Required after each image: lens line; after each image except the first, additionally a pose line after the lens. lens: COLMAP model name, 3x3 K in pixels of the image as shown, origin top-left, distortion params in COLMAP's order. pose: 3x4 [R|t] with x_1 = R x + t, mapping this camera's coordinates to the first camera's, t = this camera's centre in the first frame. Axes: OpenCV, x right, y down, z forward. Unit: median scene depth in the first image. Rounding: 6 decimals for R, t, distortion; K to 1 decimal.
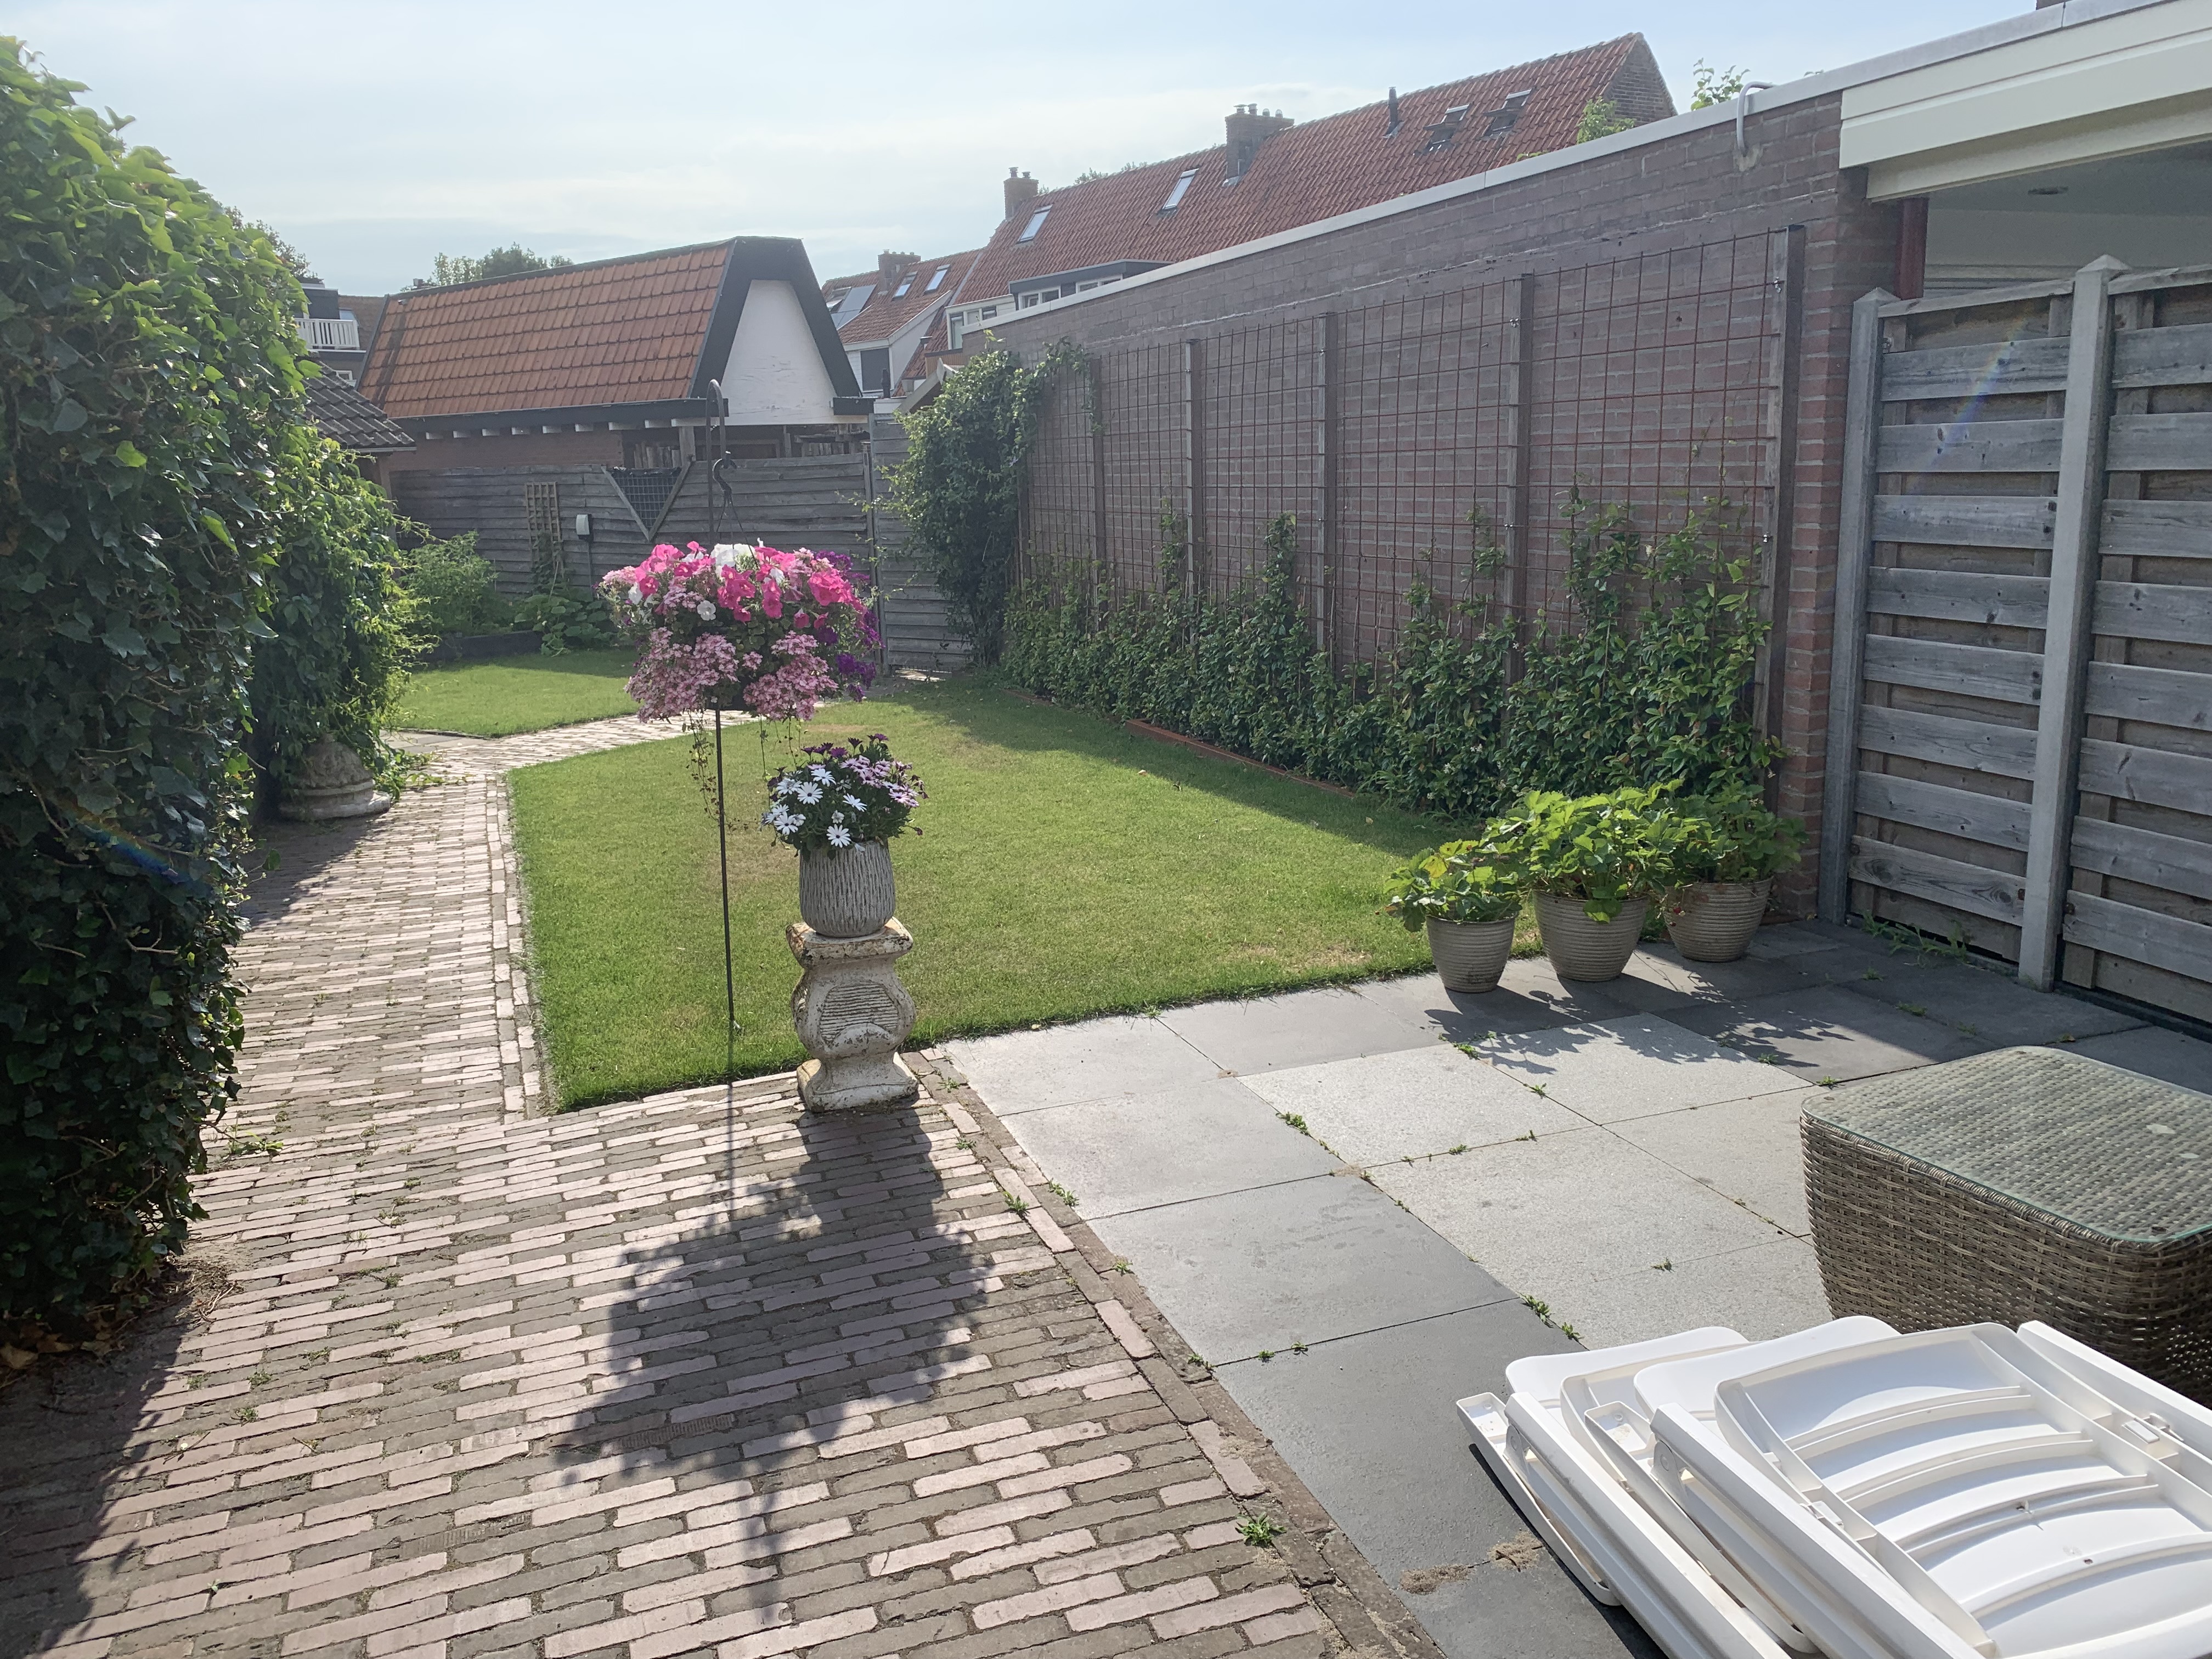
lens RADIAL K [[1674.0, 0, 1116.9], [0, 1674.0, 820.6], [0, 0, 1]] dist [0.016568, 0.005270]
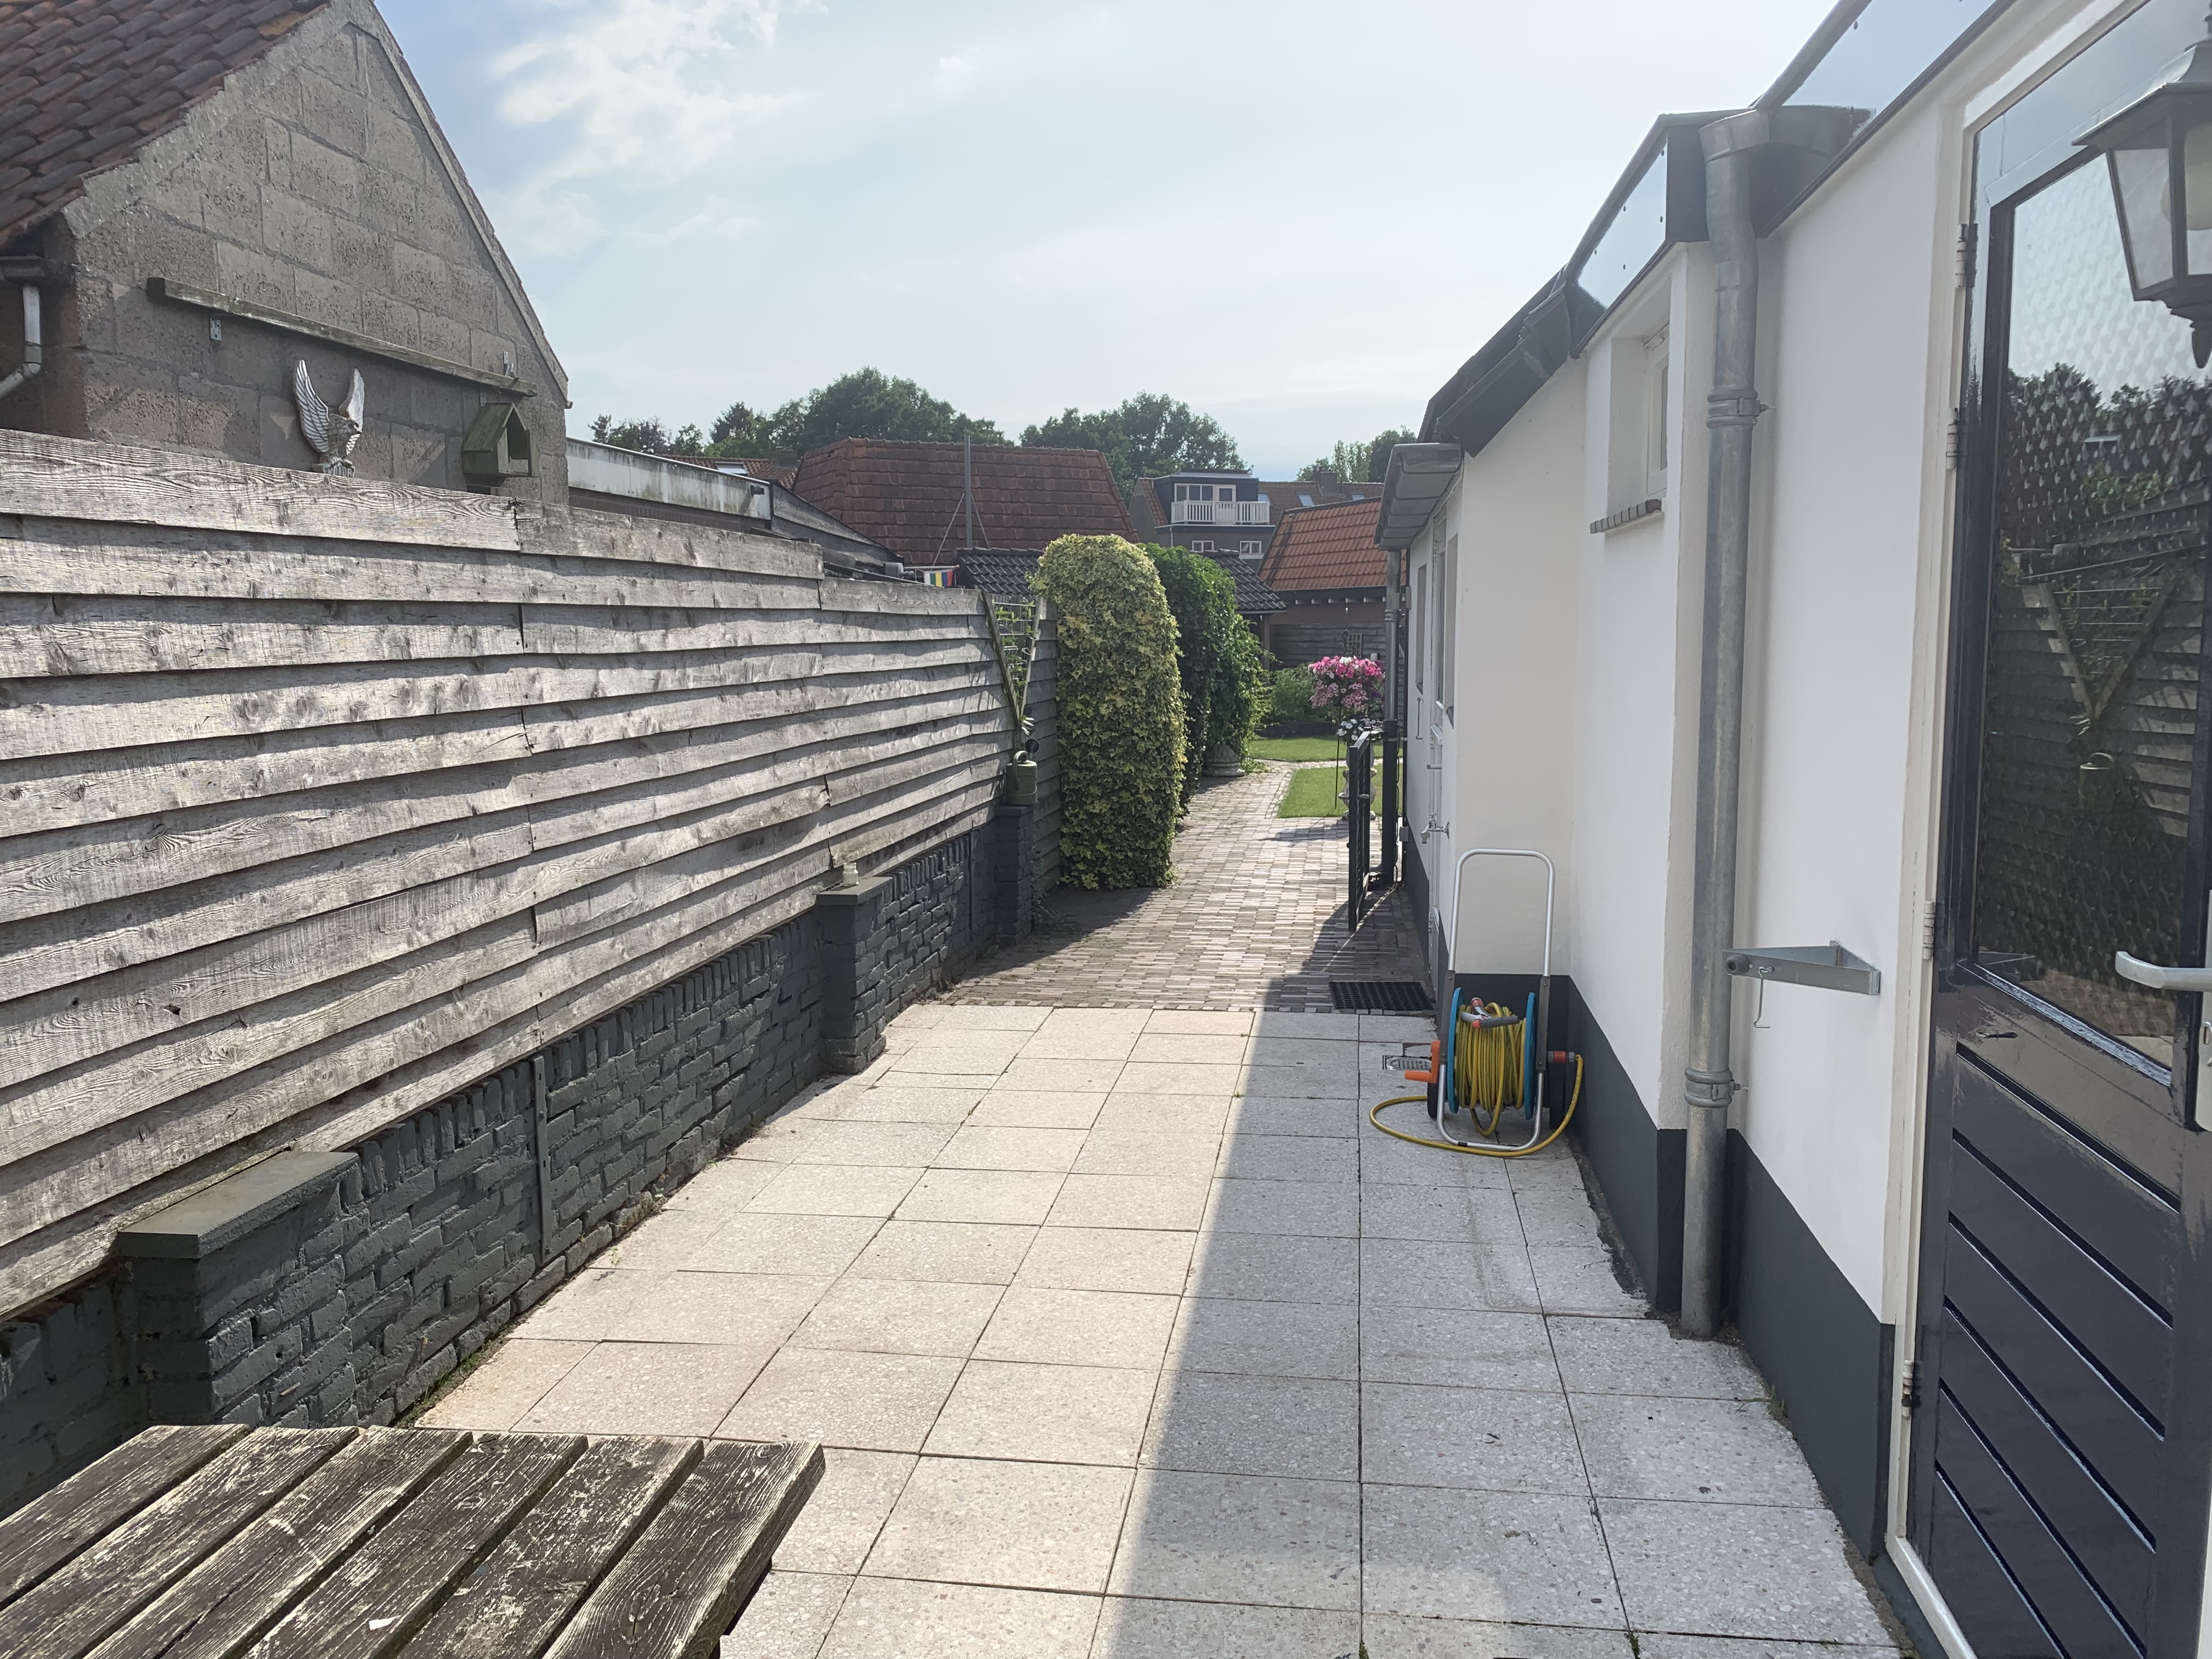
lens RADIAL K [[1674.0, 0, 1109.5], [0, 1674.0, 832.3], [0, 0, 1]] dist [0.016568, 0.005270]
pose [[0.875138, 0.074333, -0.478130, 0.329998], [-0.111971, 0.992419, -0.050658, 0.135278], [0.470740, 0.097869, 0.876827, -0.708126]]
